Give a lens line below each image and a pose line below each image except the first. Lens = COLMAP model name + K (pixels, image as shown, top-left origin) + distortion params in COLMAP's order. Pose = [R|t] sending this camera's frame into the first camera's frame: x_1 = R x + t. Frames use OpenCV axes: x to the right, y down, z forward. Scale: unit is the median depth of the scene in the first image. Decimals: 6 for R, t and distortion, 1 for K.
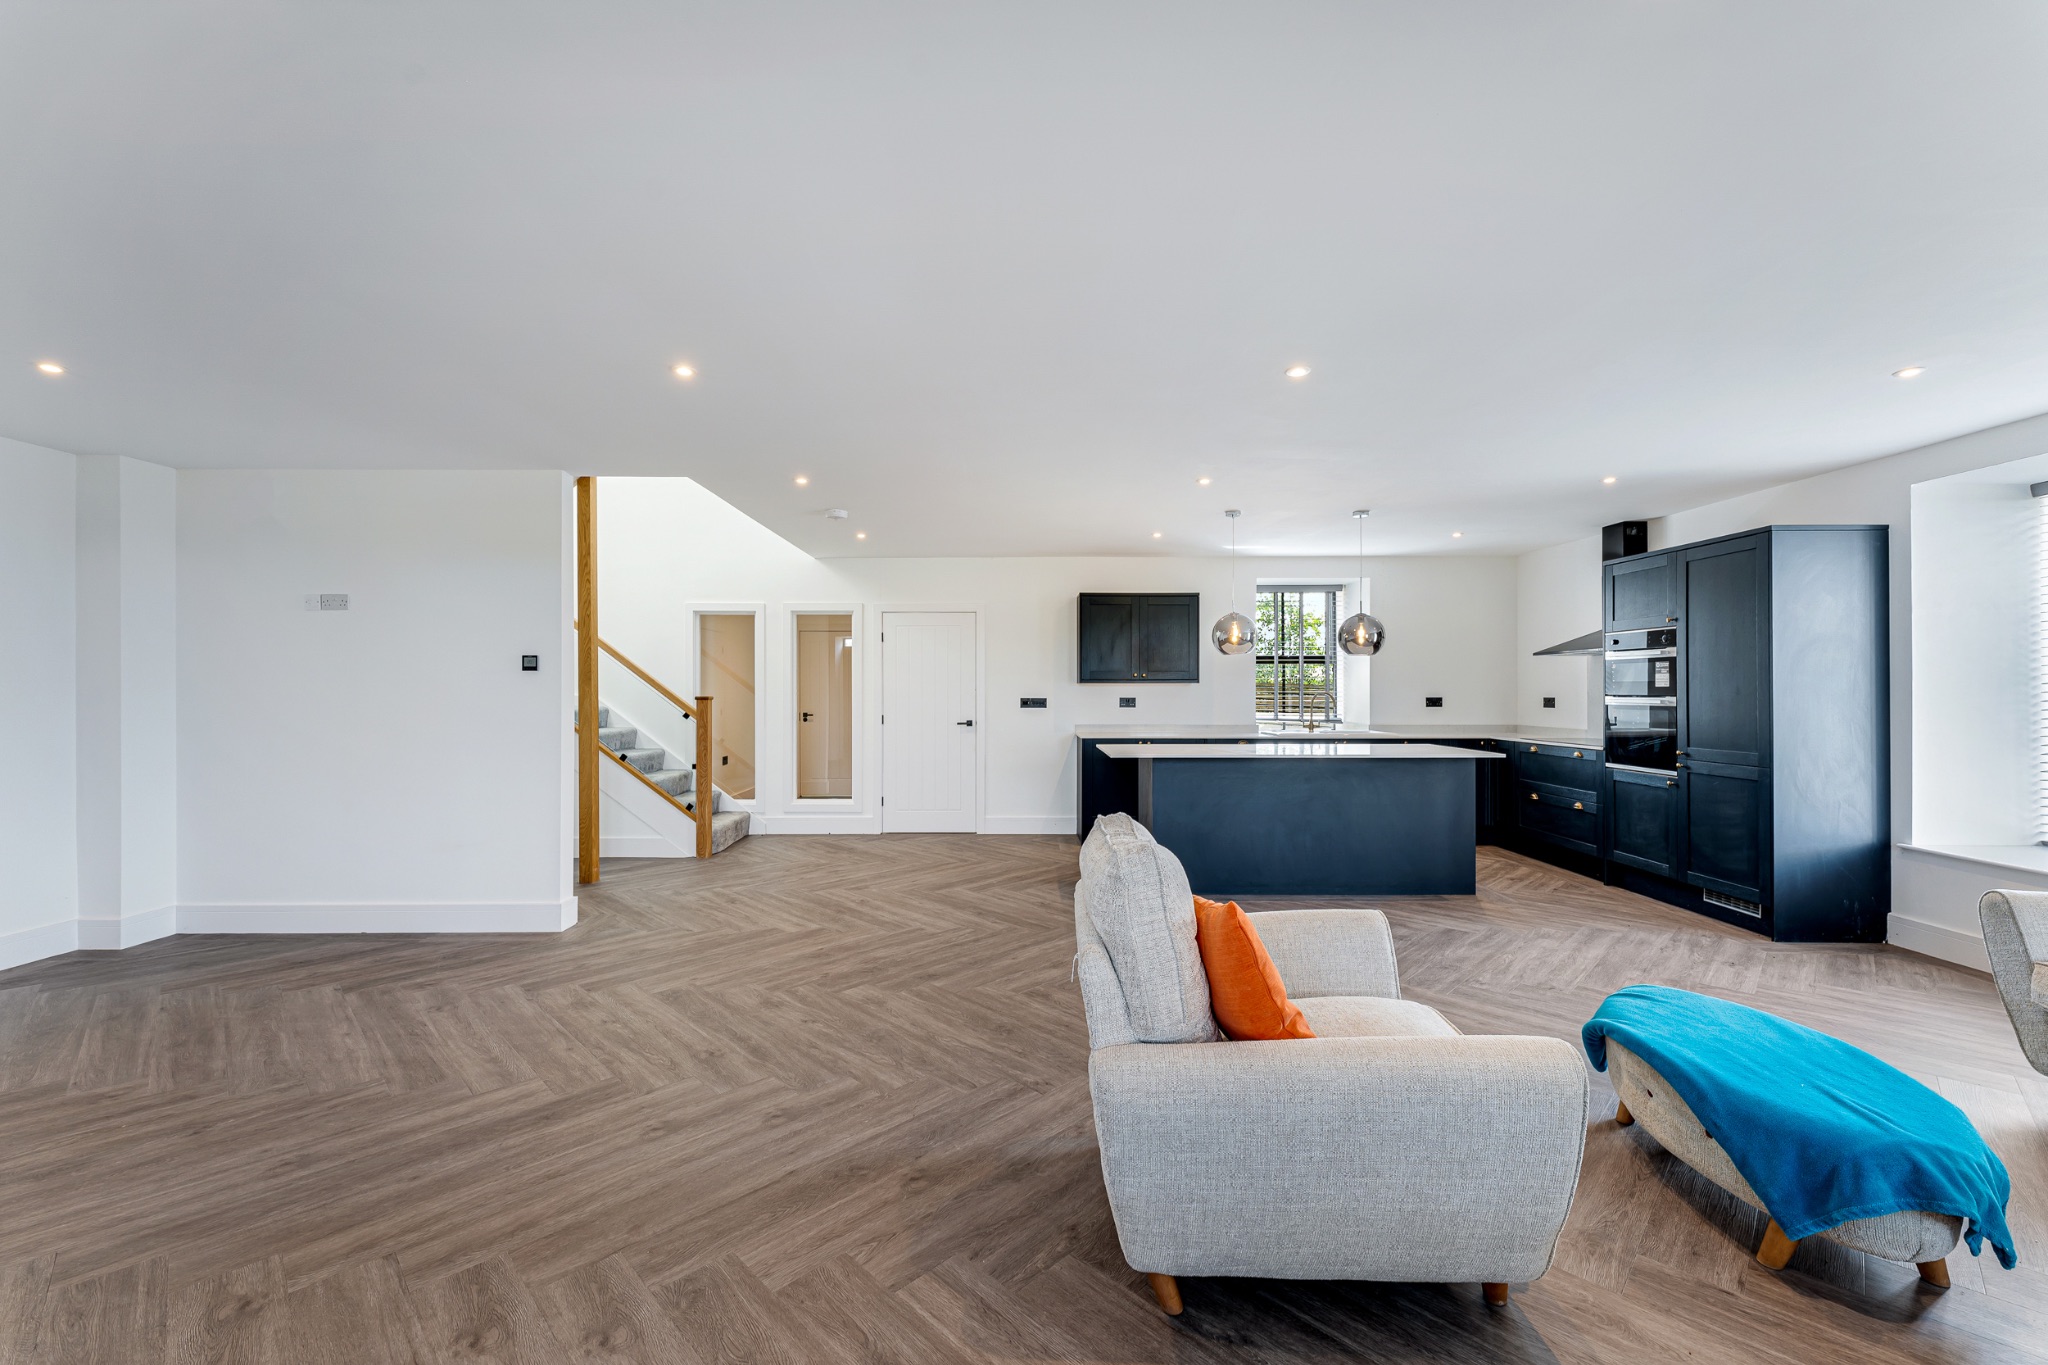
lens RADIAL K [[830.0, 0, 1023.7], [0, 830.0, 686.1], [0, 0, 1]] dist [-0.000701, -0.000070]
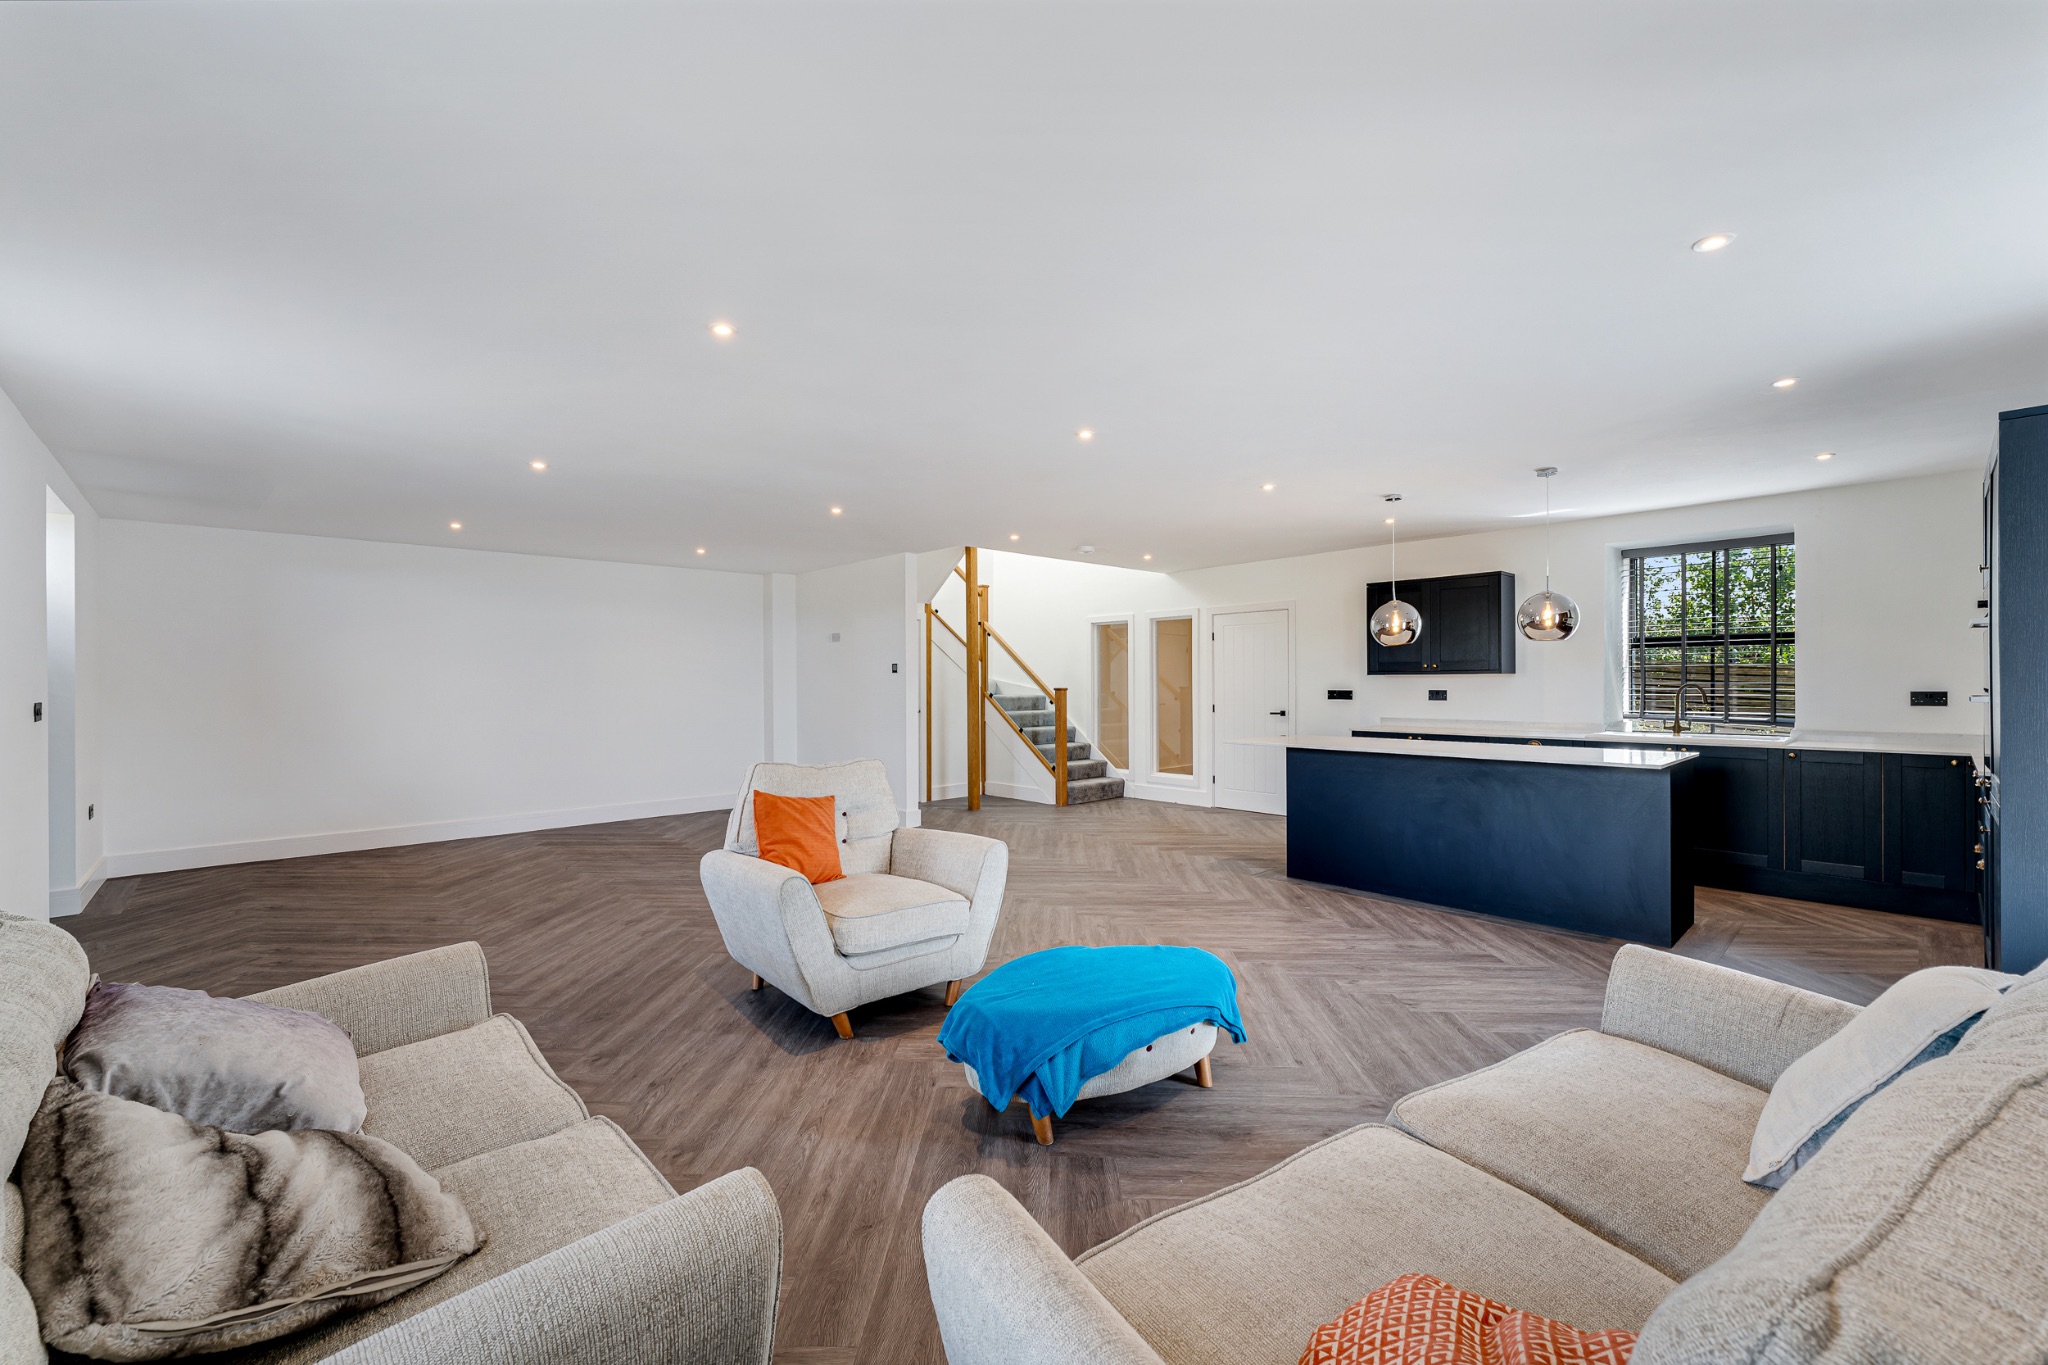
lens RADIAL K [[830.0, 0, 1018.9], [0, 830.0, 674.9], [0, 0, 1]] dist [-0.000701, -0.000070]
pose [[0.663931, -0.009755, -0.747731, 0.647248], [0.007158, 0.999952, -0.006691, -0.000670], [0.747760, -0.000910, 0.663969, 0.036206]]
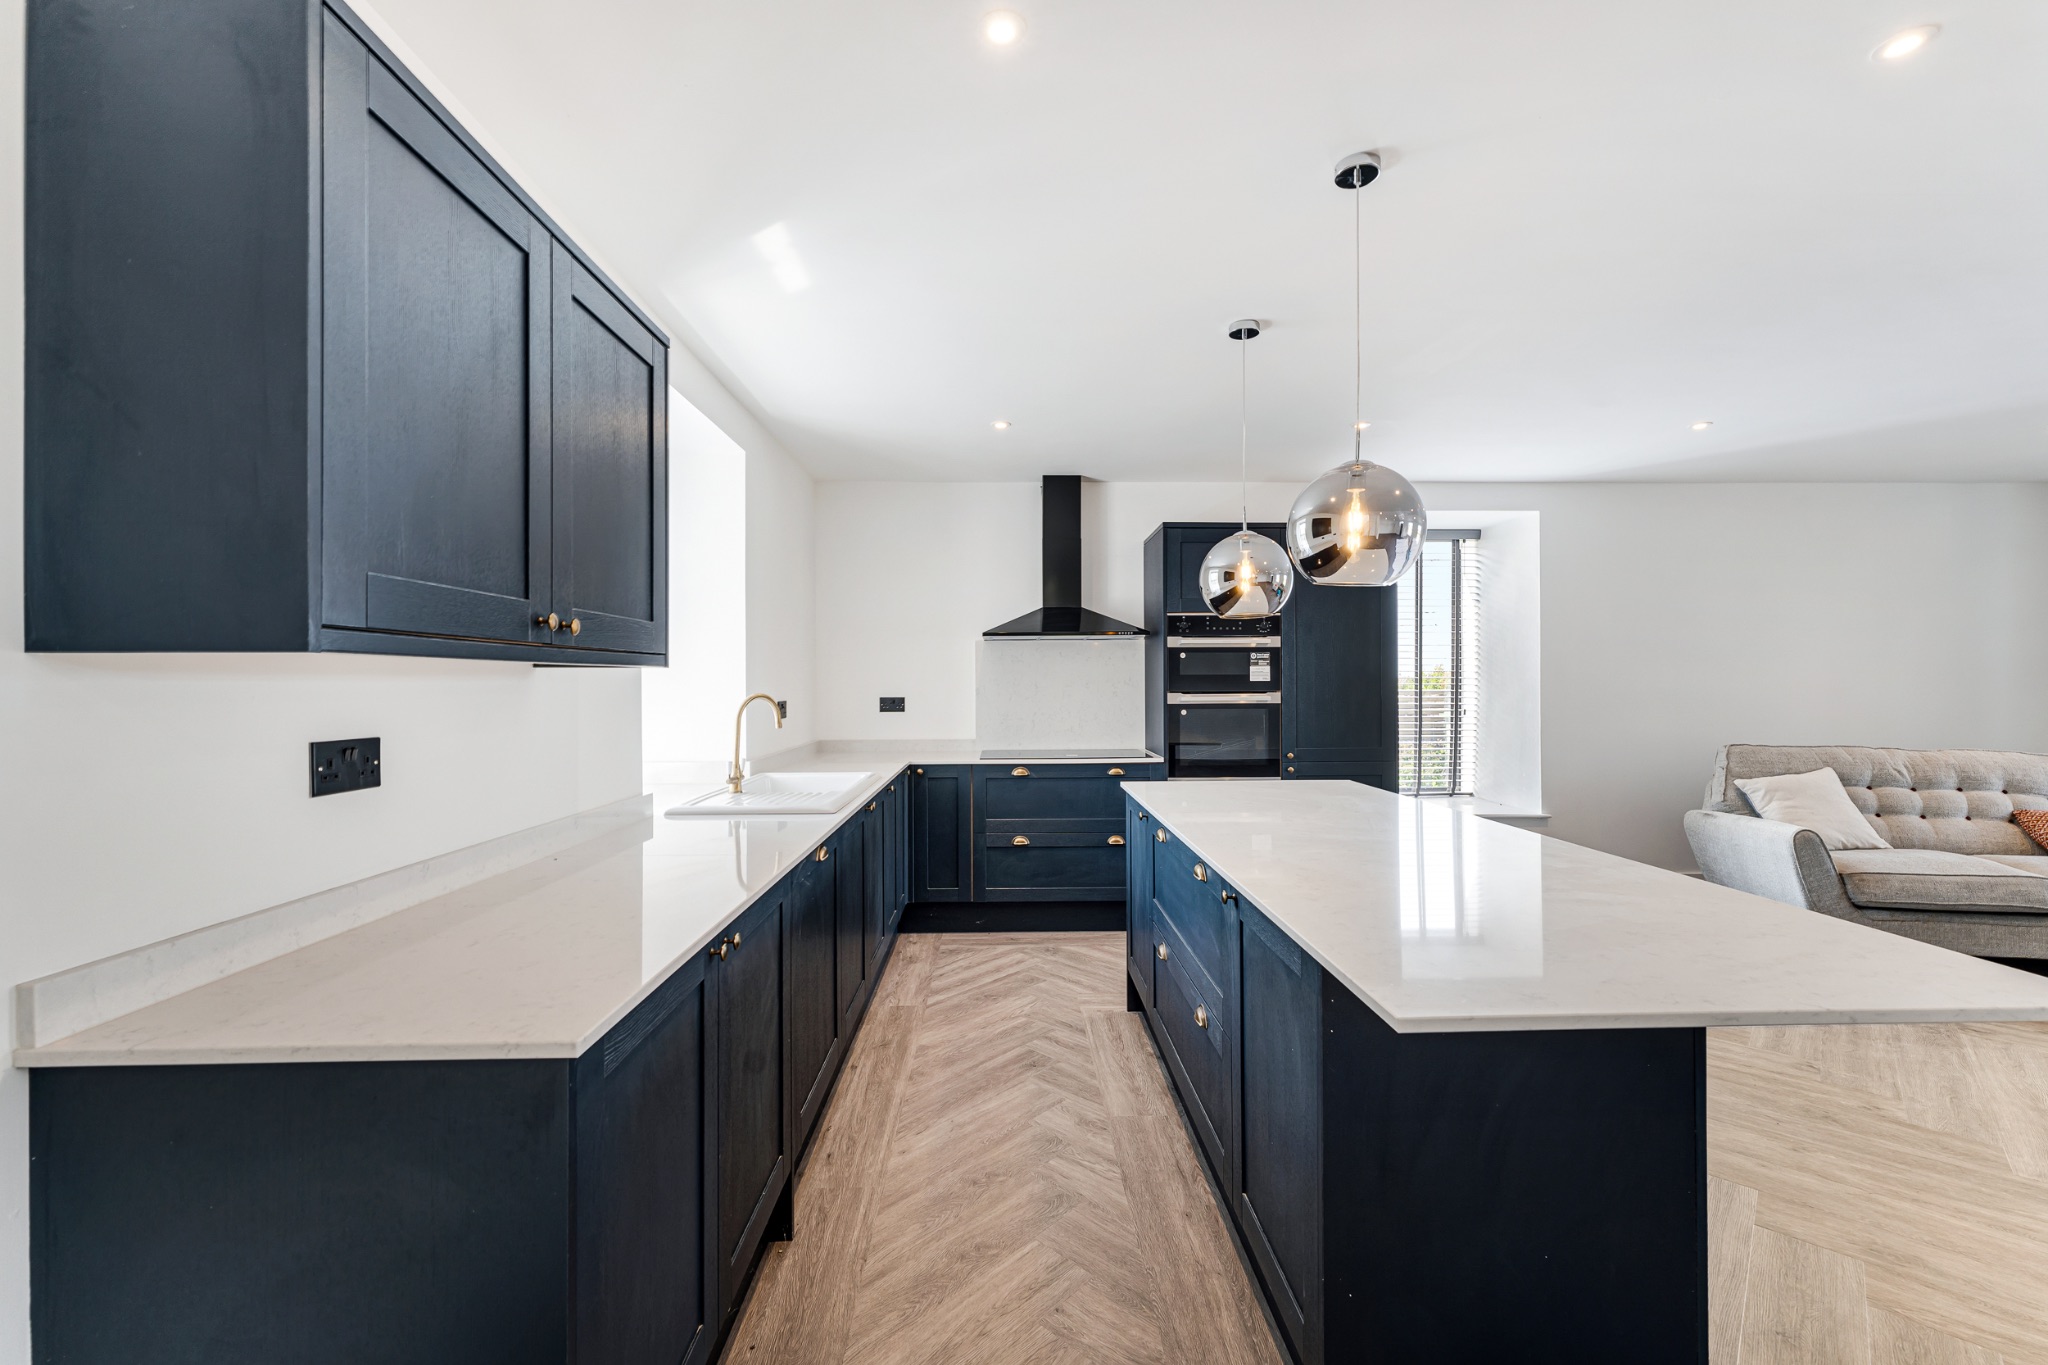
lens RADIAL K [[830.0, 0, 1023.3], [0, 830.0, 685.2], [0, 0, 1]] dist [-0.000701, -0.000070]
pose [[-0.012942, -0.003260, 0.999911, -0.078919], [0.001198, 0.999994, 0.003275, 0.001655], [-0.999916, 0.001240, -0.012938, 1.081080]]
